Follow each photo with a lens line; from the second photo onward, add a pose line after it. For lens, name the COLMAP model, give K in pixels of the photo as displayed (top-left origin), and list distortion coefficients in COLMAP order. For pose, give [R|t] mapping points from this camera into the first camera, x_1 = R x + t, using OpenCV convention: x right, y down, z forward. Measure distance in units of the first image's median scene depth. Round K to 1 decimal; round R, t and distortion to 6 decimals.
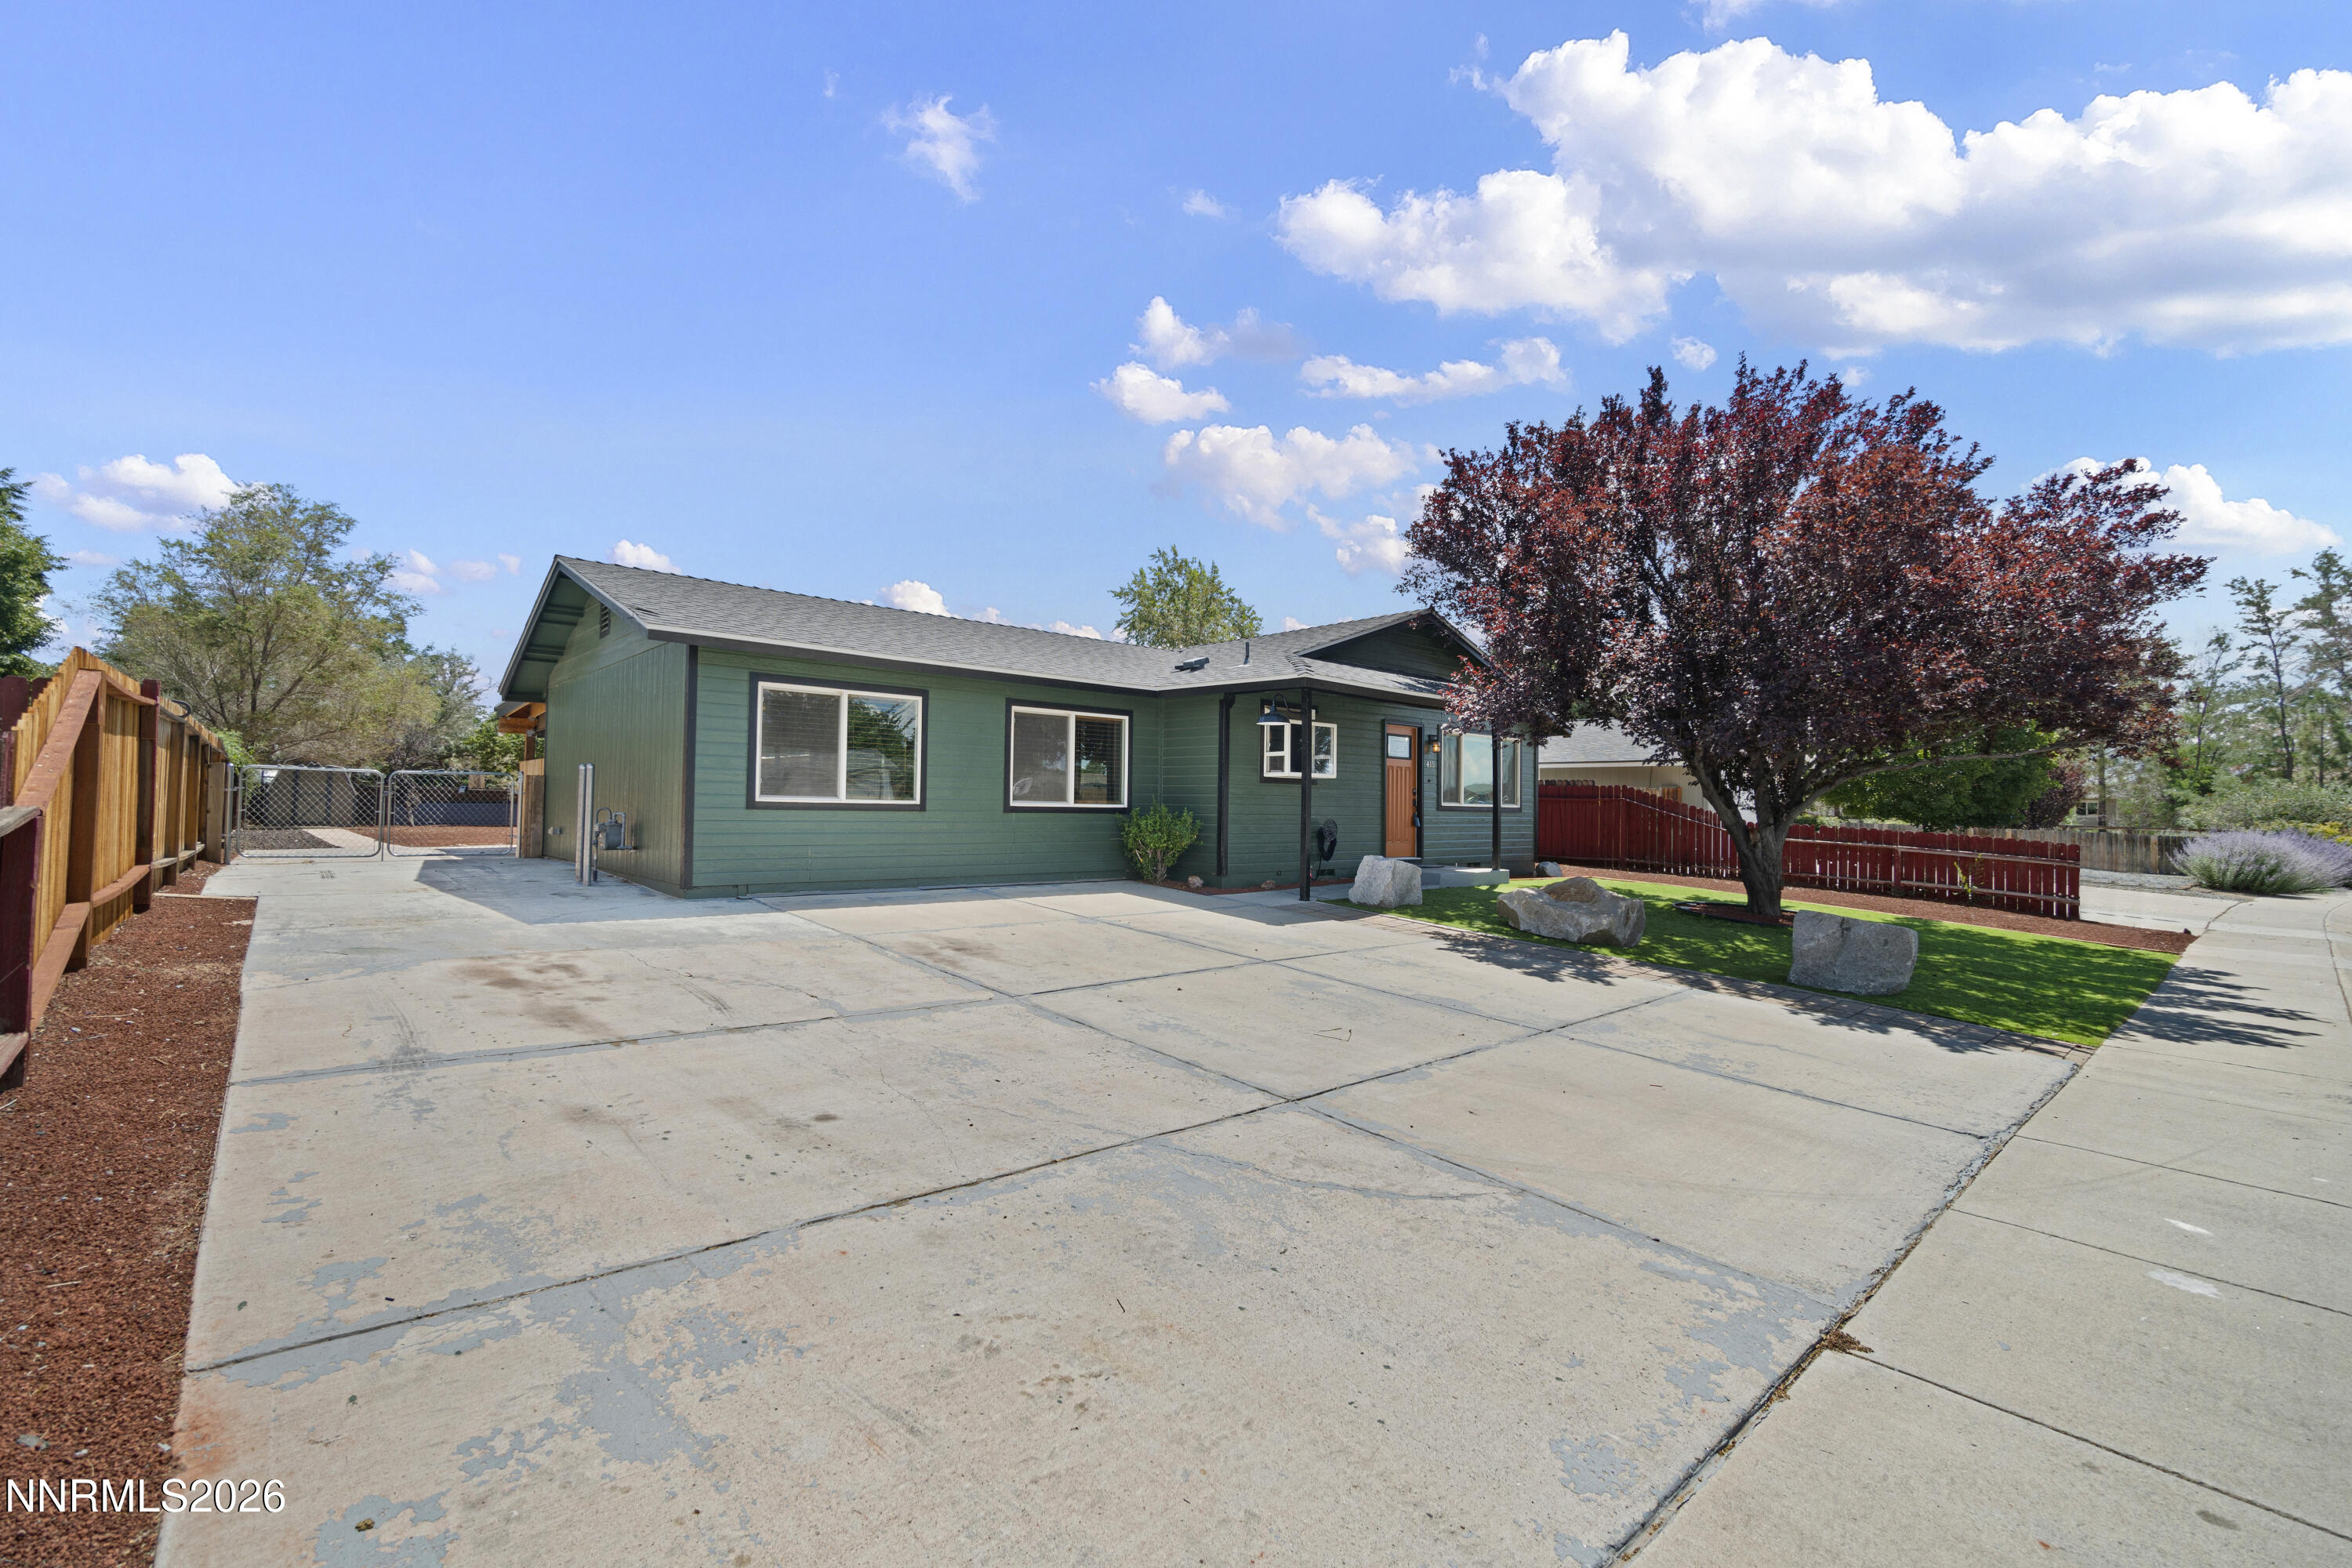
lens RADIAL K [[1018.6, 0, 1169.6], [0, 1018.6, 778.8], [0, 0, 1]] dist [-0.003803, -0.001582]
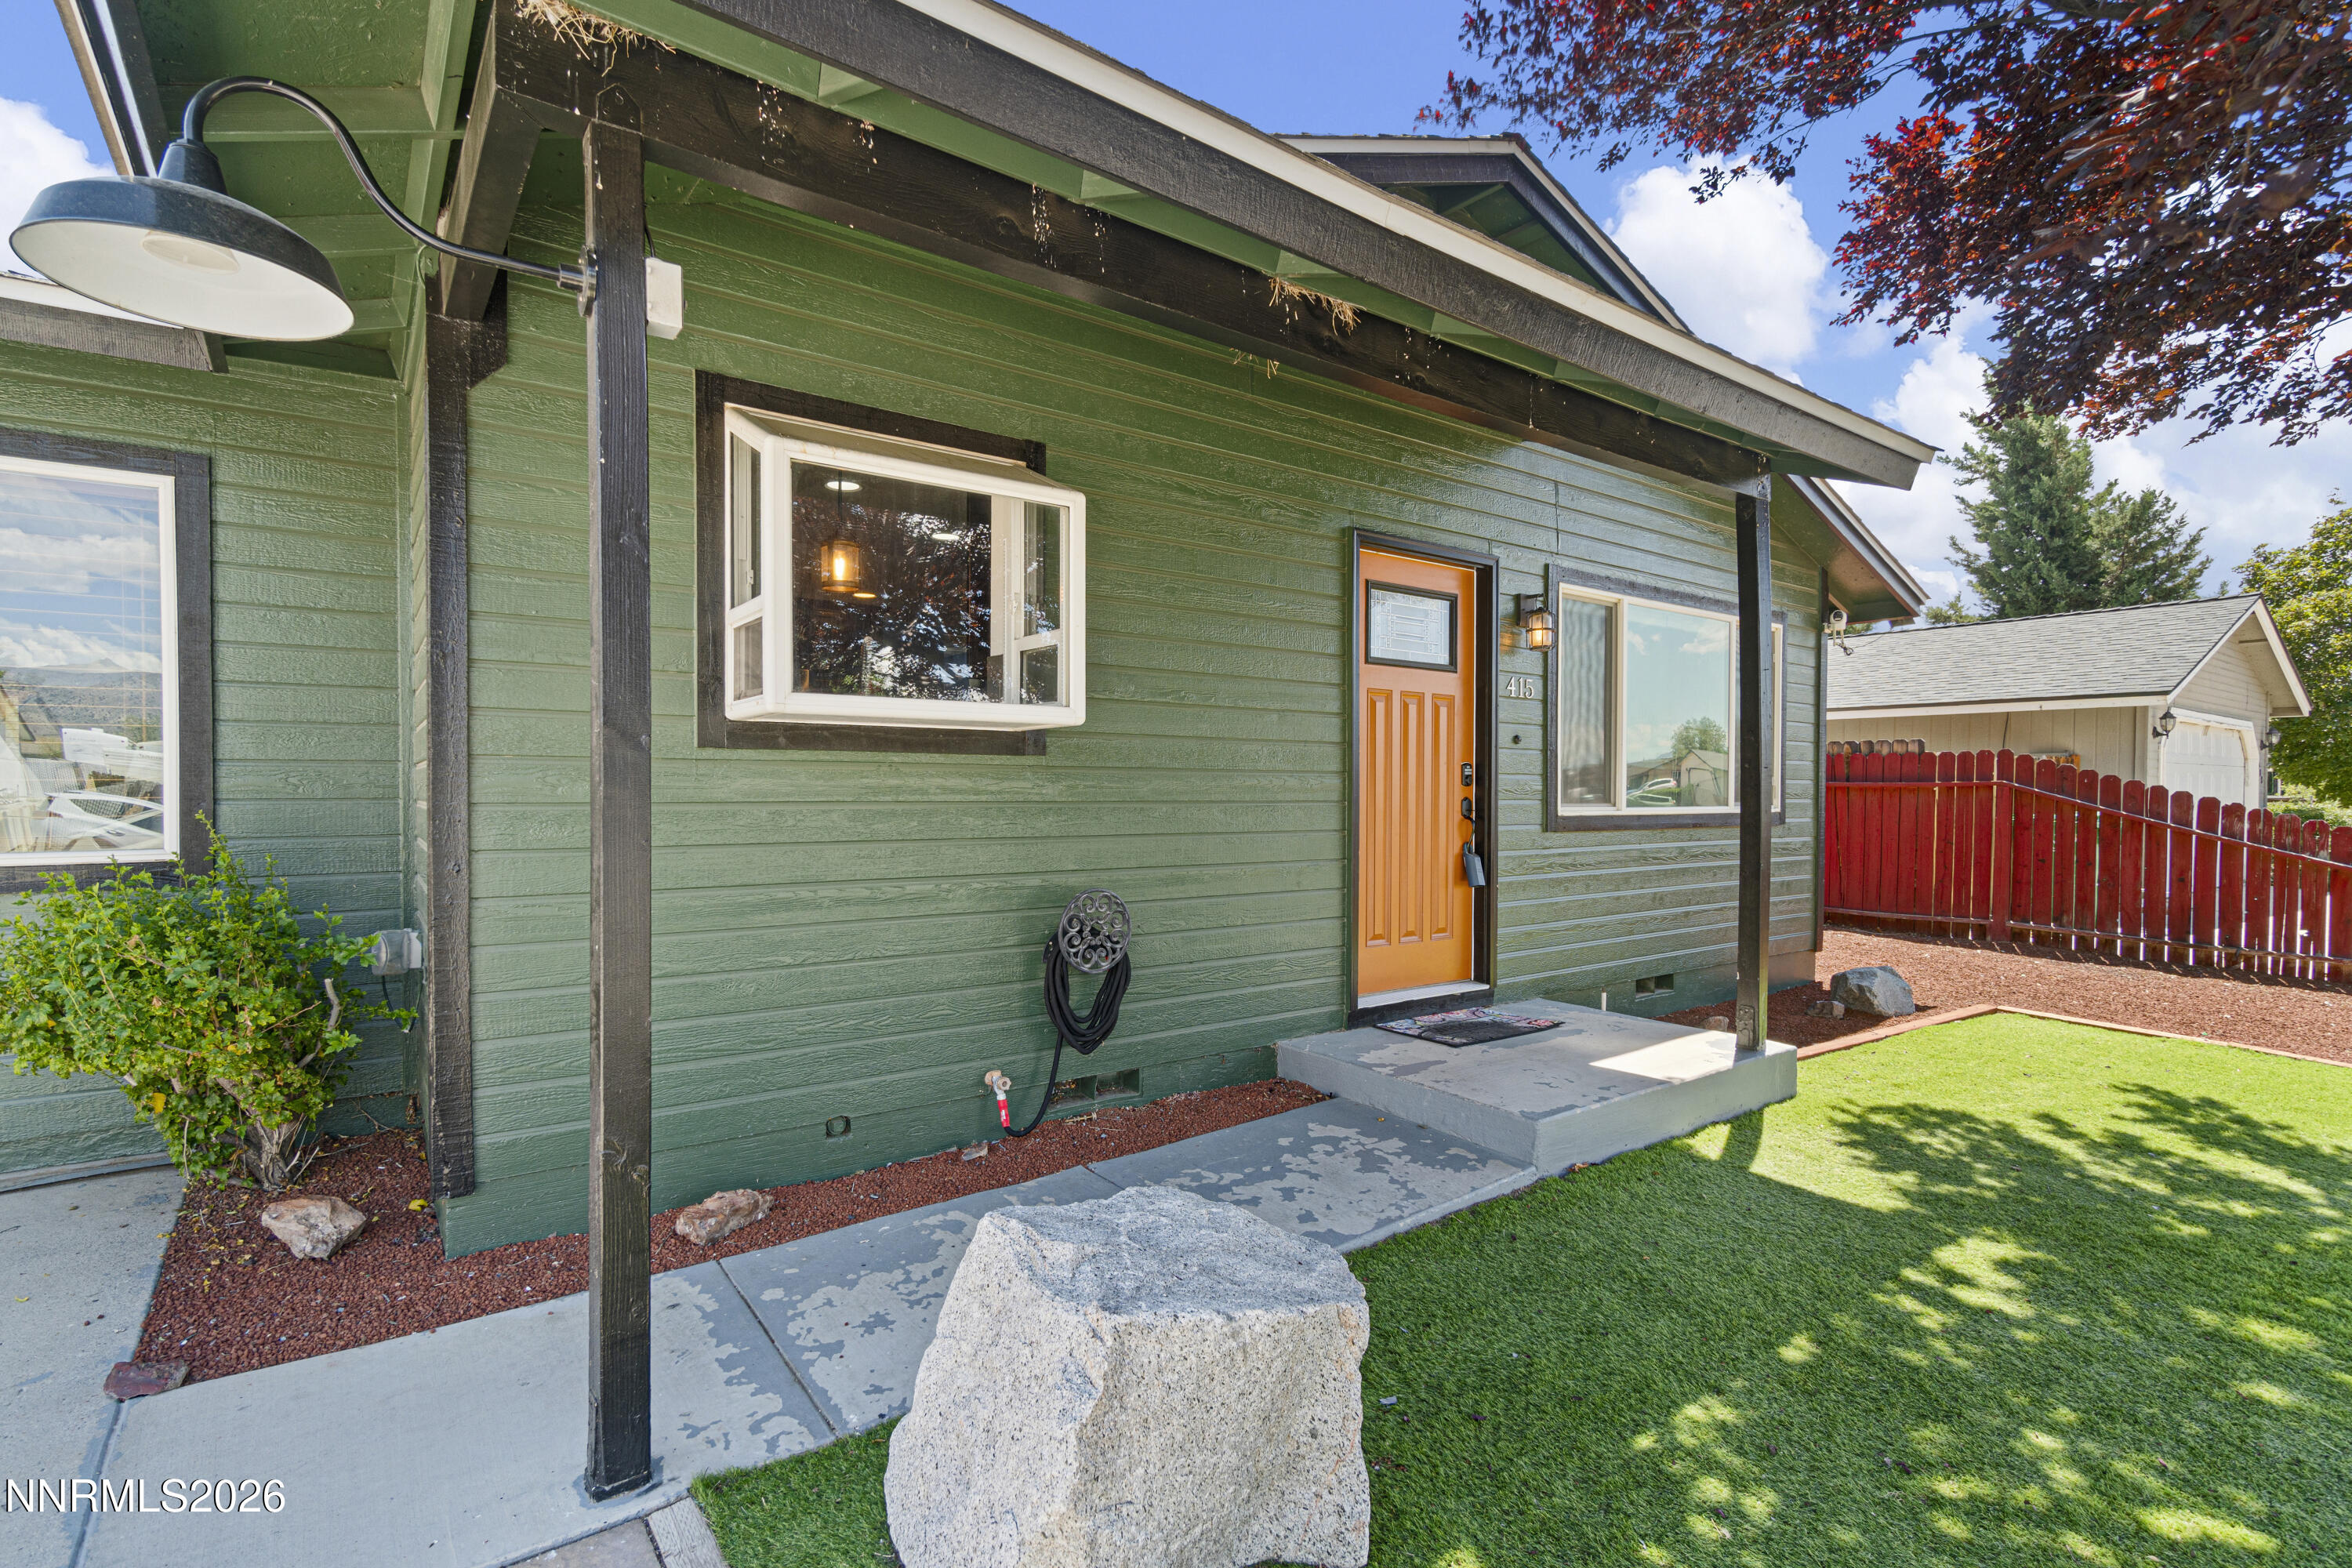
lens RADIAL K [[1128.7, 0, 1166.6], [0, 1128.7, 819.8], [0, 0, 1]] dist [0.000715, 0.000393]
pose [[0.995694, -0.013110, -0.091770, 0.257052], [0.017708, 0.998619, 0.049467, 0.011137], [0.090994, -0.050879, 0.994551, 0.921808]]
